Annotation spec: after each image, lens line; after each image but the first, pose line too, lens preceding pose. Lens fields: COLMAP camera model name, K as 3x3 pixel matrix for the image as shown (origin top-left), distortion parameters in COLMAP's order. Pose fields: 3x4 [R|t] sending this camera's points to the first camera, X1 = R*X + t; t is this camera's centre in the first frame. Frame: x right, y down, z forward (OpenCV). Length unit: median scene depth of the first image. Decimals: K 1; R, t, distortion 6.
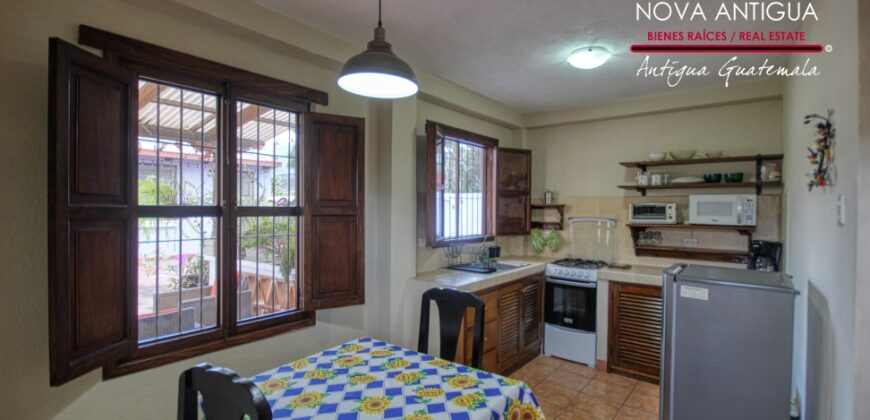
lens RADIAL K [[407.4, 0, 446.3], [0, 407.4, 214.0], [0, 0, 1]] dist [0.012526, 0.000044]
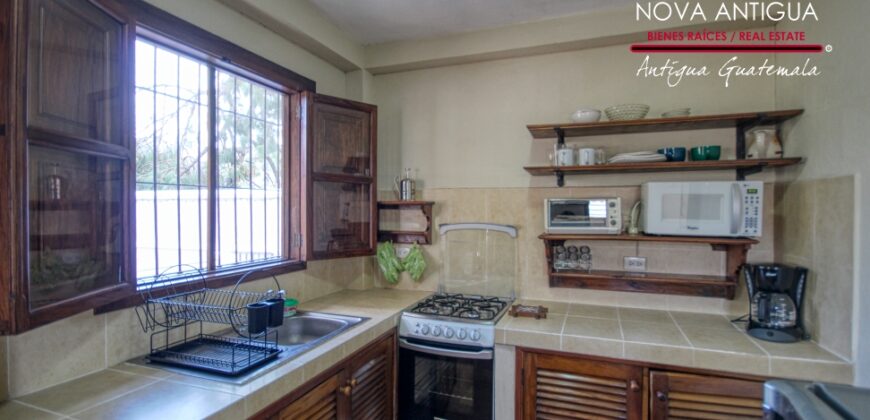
lens RADIAL K [[407.4, 0, 446.3], [0, 407.4, 214.0], [0, 0, 1]] dist [0.012526, 0.000044]
pose [[0.951906, -0.008144, 0.306281, 0.143295], [0.009002, 0.999959, -0.001389, -0.004369], [-0.306257, 0.004079, 0.951940, 0.488330]]
